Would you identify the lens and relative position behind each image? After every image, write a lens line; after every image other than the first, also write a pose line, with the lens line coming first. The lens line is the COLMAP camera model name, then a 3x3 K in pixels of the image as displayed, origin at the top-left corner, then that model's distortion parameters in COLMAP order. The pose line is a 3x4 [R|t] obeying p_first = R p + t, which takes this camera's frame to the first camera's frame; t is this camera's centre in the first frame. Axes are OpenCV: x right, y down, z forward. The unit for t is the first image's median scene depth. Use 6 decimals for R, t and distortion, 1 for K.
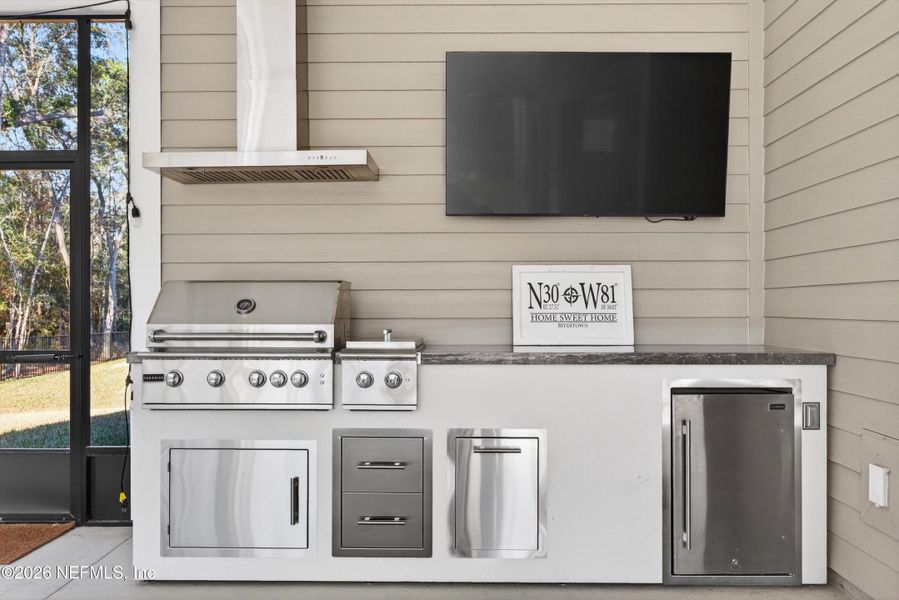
lens RADIAL K [[745.3, 0, 449.5], [0, 745.3, 300.0], [0, 0, 1]] dist [-0.002521, -0.001216]
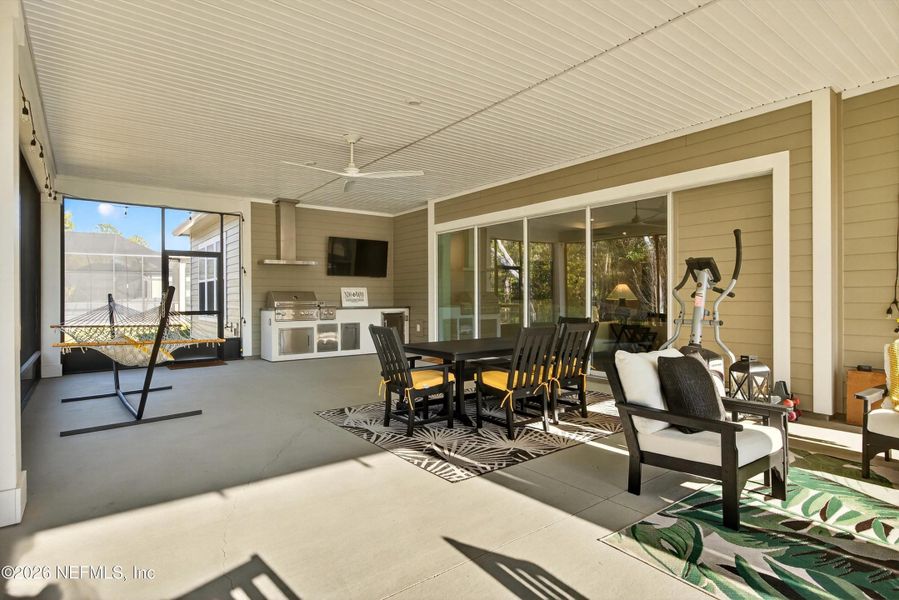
lens RADIAL K [[467.1, 0, 451.8], [0, 467.1, 300.3], [0, 0, 1]] dist [-0.017826, -0.000505]
pose [[0.787855, -0.003064, 0.615853, -1.053202], [-0.002778, 0.999960, 0.008528, 0.001032], [-0.615855, -0.008430, 0.787815, -1.461094]]
